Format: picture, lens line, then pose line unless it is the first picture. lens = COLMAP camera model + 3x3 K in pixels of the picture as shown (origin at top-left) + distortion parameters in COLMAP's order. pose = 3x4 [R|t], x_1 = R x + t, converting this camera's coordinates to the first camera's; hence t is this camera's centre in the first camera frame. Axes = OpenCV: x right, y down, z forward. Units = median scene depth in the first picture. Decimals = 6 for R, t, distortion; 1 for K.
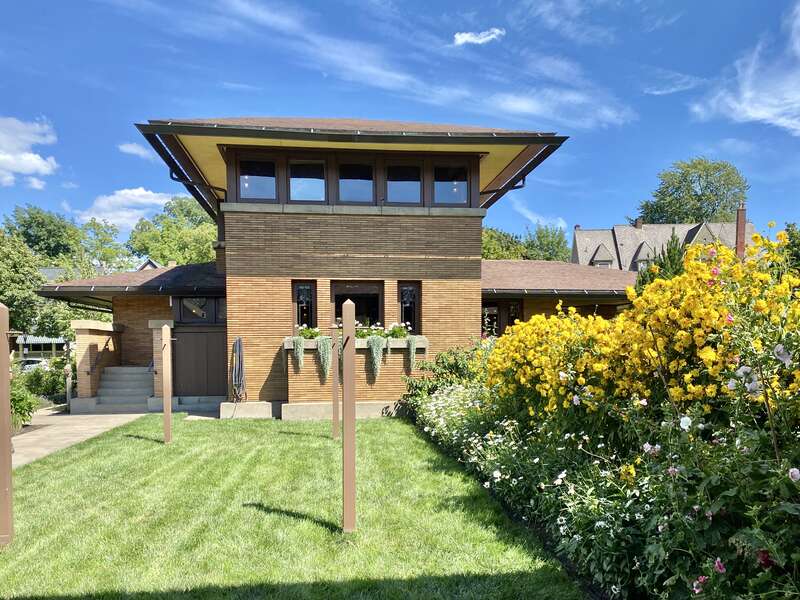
lens RADIAL K [[570.2, 0, 400.0], [0, 570.2, 300.0], [0, 0, 1]] dist [0.052350, -0.050915]
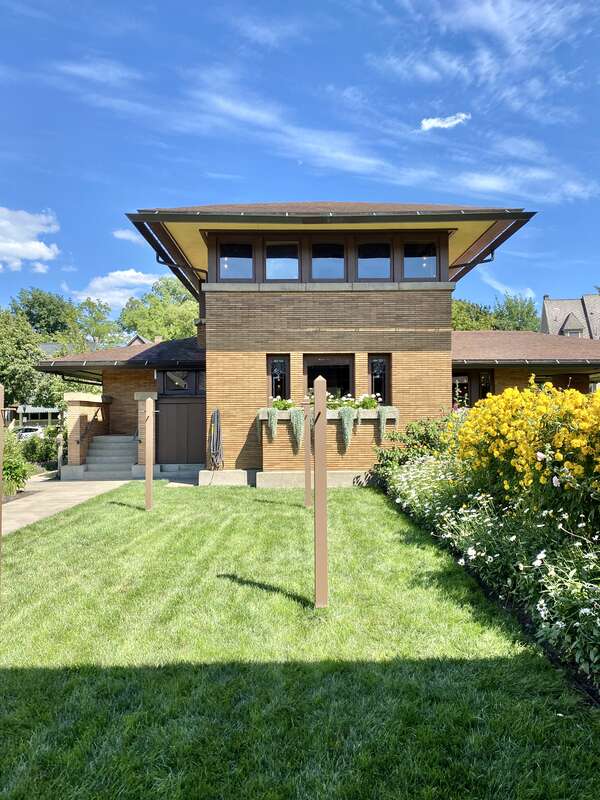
lens RADIAL K [[758.4, 0, 300.0], [0, 758.4, 400.0], [0, 0, 1]] dist [0.112046, -0.250493]
pose [[0.994445, -0.005691, -0.105102, 0.017021], [-0.004116, 0.995672, -0.092850, 0.177631], [0.105175, 0.092766, 0.990117, -0.363457]]
